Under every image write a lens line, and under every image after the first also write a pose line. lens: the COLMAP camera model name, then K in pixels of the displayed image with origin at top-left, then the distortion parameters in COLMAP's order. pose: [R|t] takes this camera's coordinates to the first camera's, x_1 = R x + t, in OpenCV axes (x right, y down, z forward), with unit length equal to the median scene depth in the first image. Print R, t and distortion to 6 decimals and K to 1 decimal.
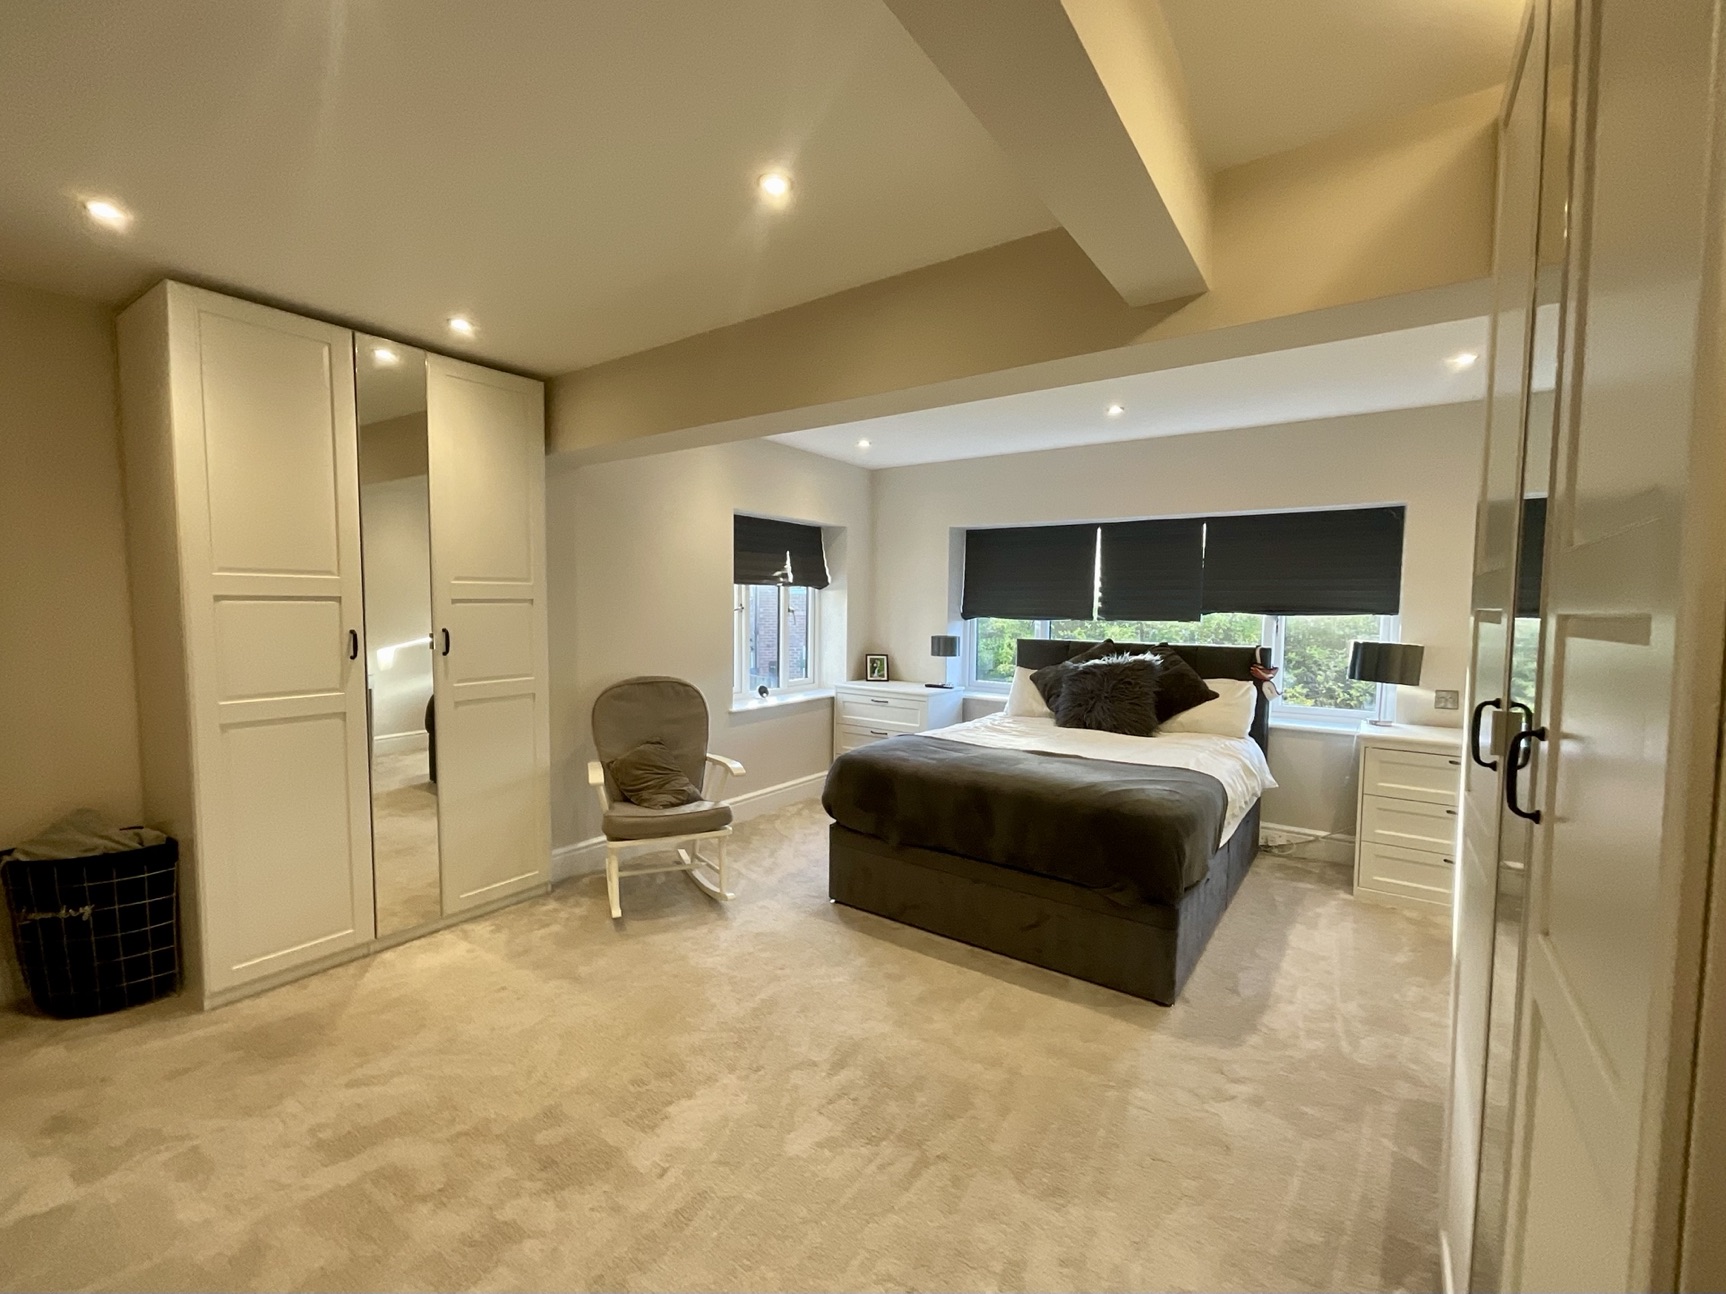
lens RADIAL K [[718.6, 0, 851.2], [0, 718.6, 652.2], [0, 0, 1]] dist [0.011668, 0.001331]
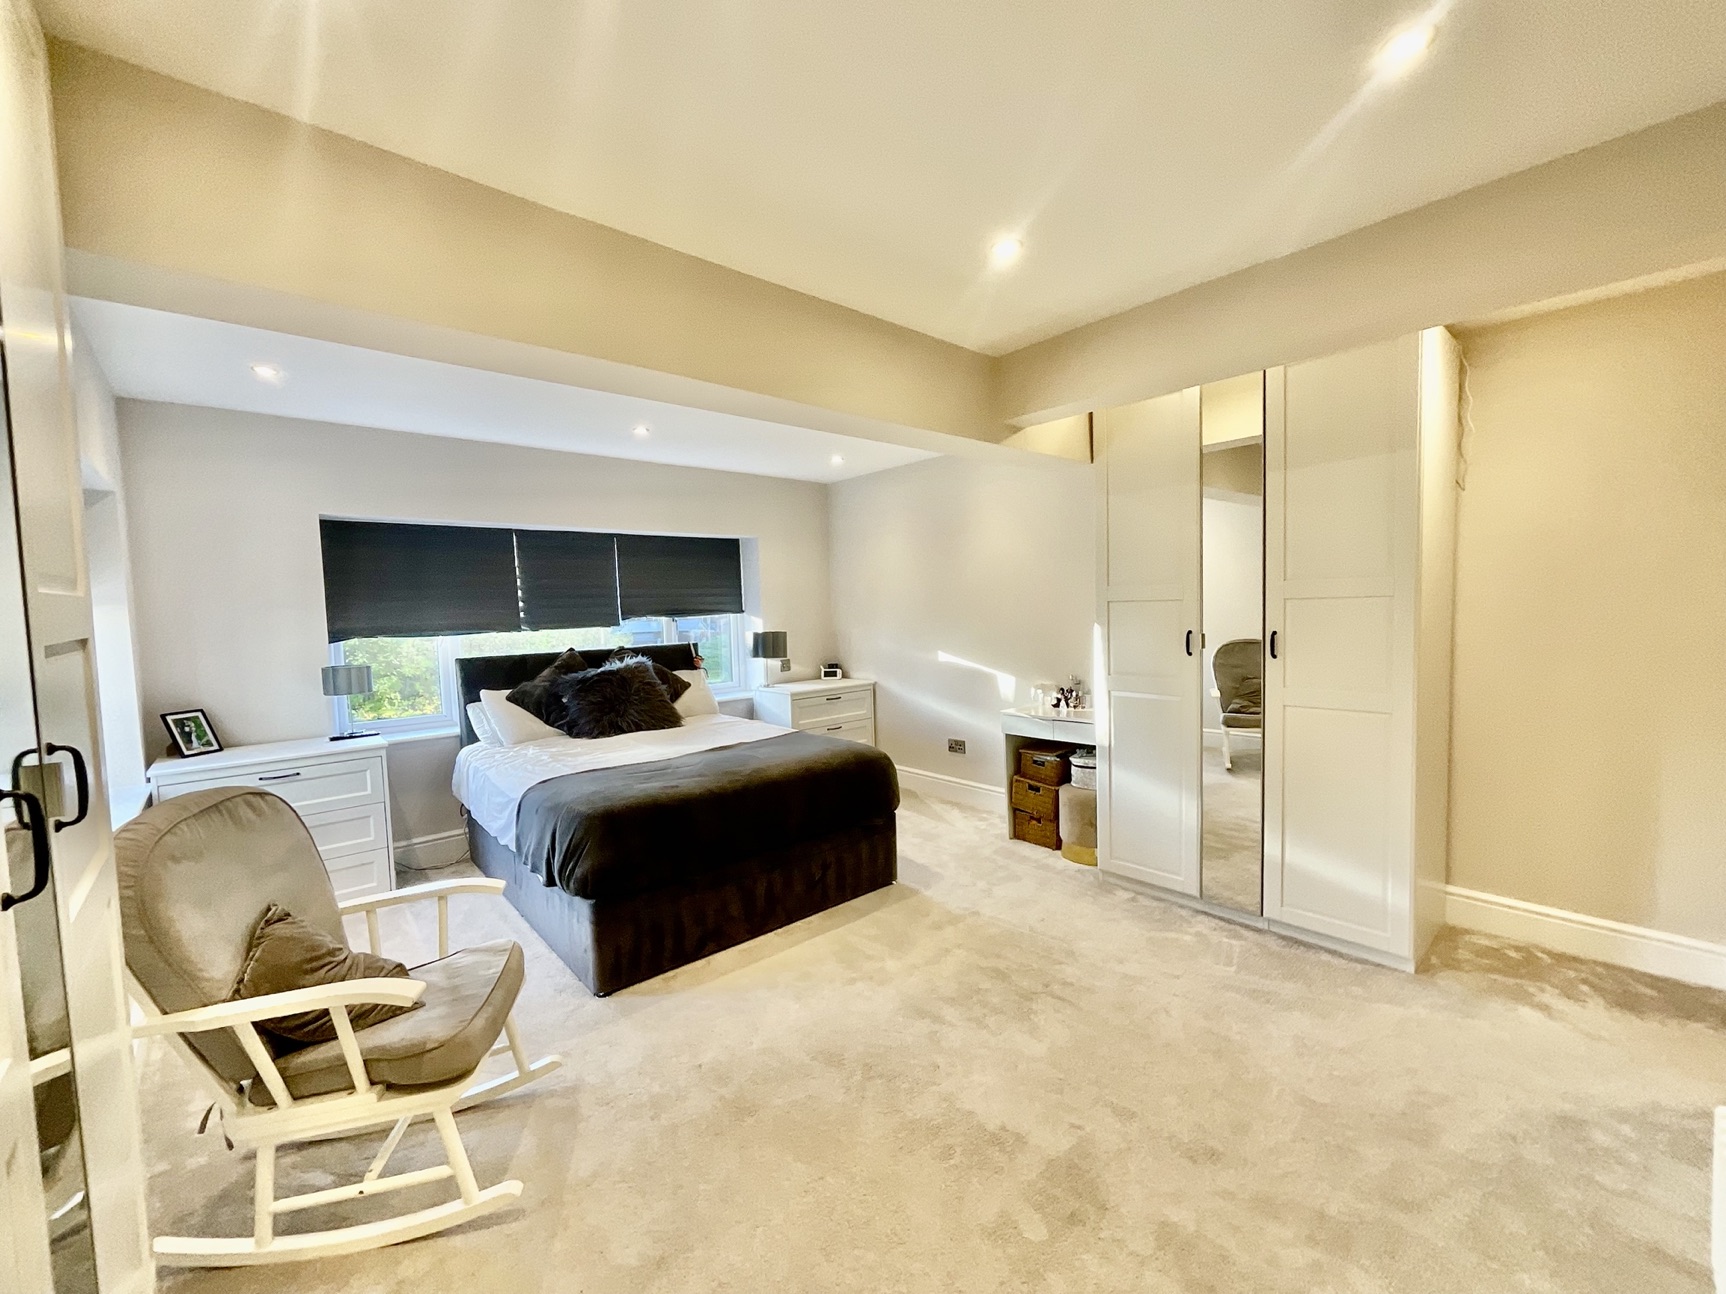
lens RADIAL K [[718.6, 0, 849.9], [0, 718.6, 641.9], [0, 0, 1]] dist [0.011668, 0.001331]
pose [[0.221997, -0.063110, 0.973003, -0.593414], [0.100143, 0.994102, 0.041630, -0.033506], [-0.969891, 0.088197, 0.227008, 0.452314]]
